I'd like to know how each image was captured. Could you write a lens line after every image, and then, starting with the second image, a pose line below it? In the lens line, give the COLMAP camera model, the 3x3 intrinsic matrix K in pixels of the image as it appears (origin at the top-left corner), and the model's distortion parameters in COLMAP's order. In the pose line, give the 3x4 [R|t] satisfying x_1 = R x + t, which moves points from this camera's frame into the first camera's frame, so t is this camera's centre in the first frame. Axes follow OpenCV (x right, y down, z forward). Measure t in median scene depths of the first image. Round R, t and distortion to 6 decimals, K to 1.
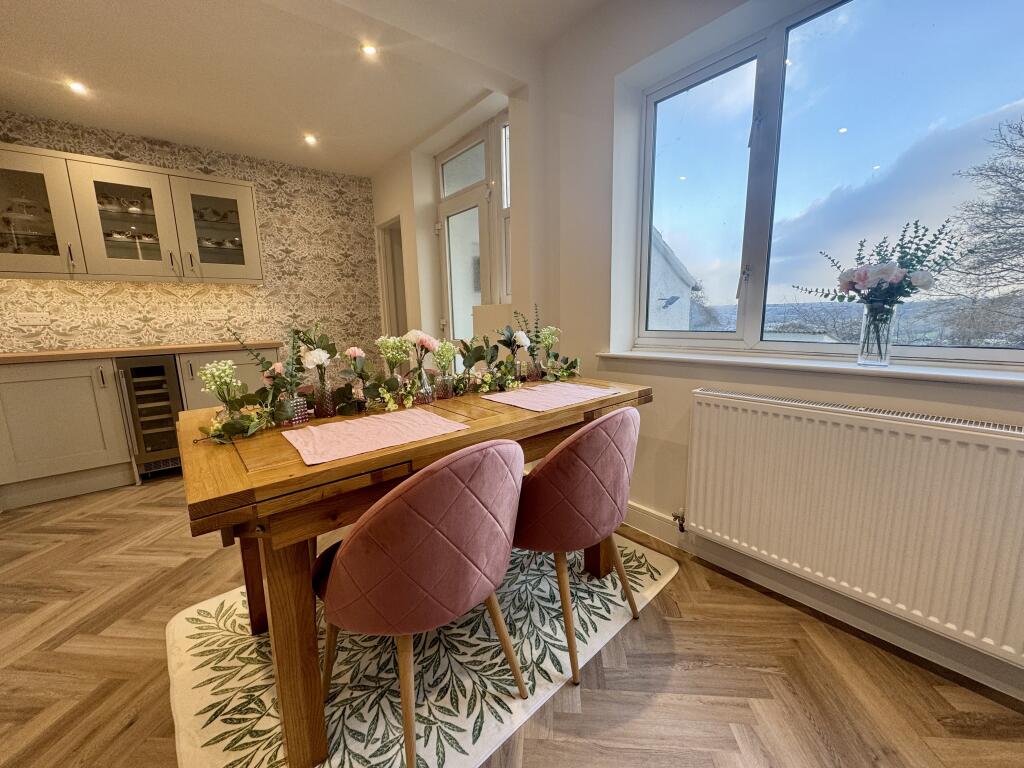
lens RADIAL K [[406.3, 0, 512.0], [0, 406.3, 384.0], [0, 0, 1]] dist [-0.000740, 0.000040]
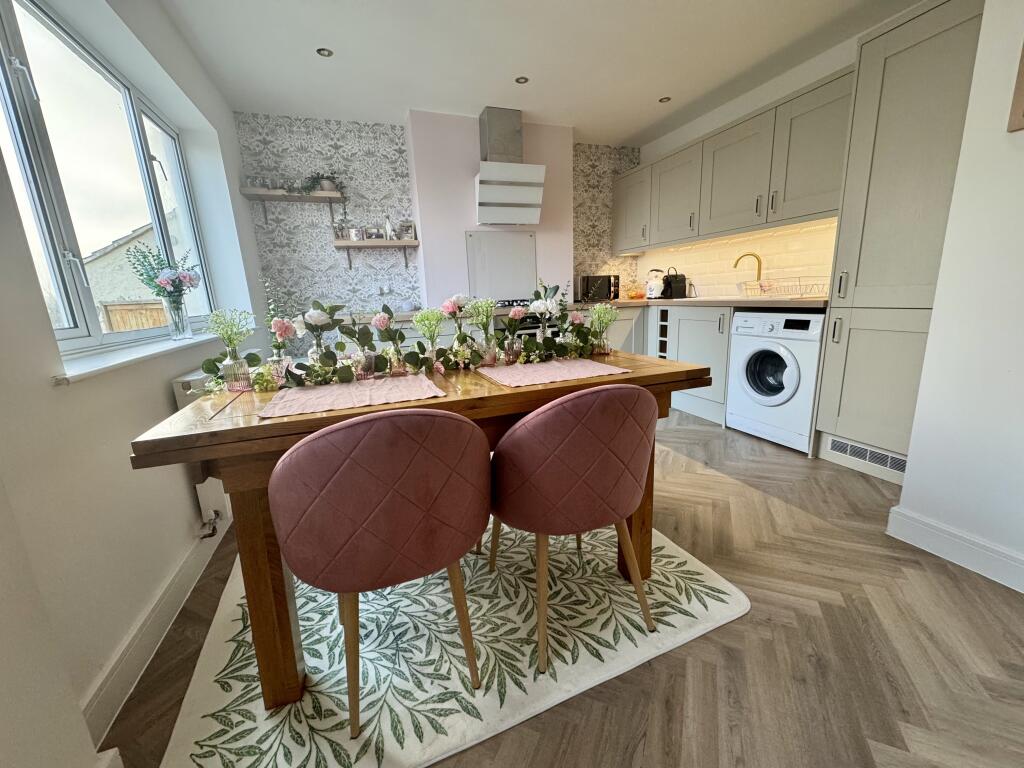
lens RADIAL K [[406.3, 0, 512.0], [0, 406.3, 384.0], [0, 0, 1]] dist [-0.000740, 0.000040]
pose [[-0.942712, -0.006754, 0.333540, -0.347458], [0.121038, 0.924747, 0.360823, -0.136290], [-0.310876, 0.380523, -0.870952, 0.956647]]
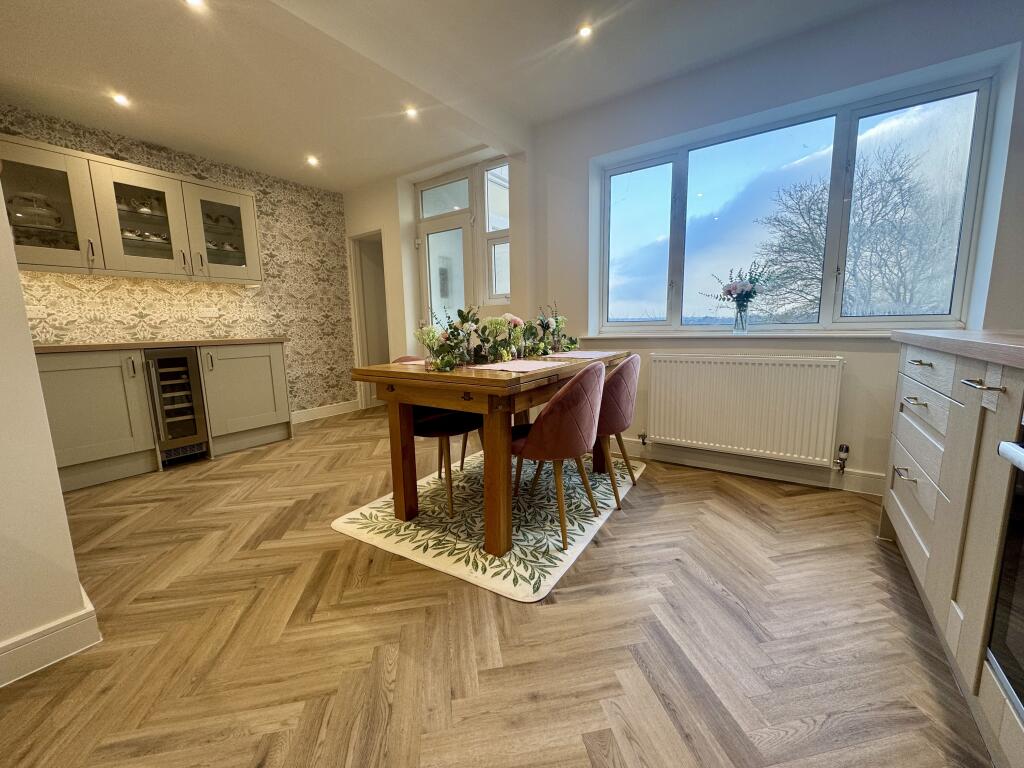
lens RADIAL K [[406.3, 0, 512.0], [0, 406.3, 384.0], [0, 0, 1]] dist [-0.000740, 0.000040]
pose [[0.960999, -0.036565, 0.274124, -0.332646], [0.045014, 0.998684, -0.024594, 0.091859], [-0.272864, 0.035974, 0.961380, -0.264256]]
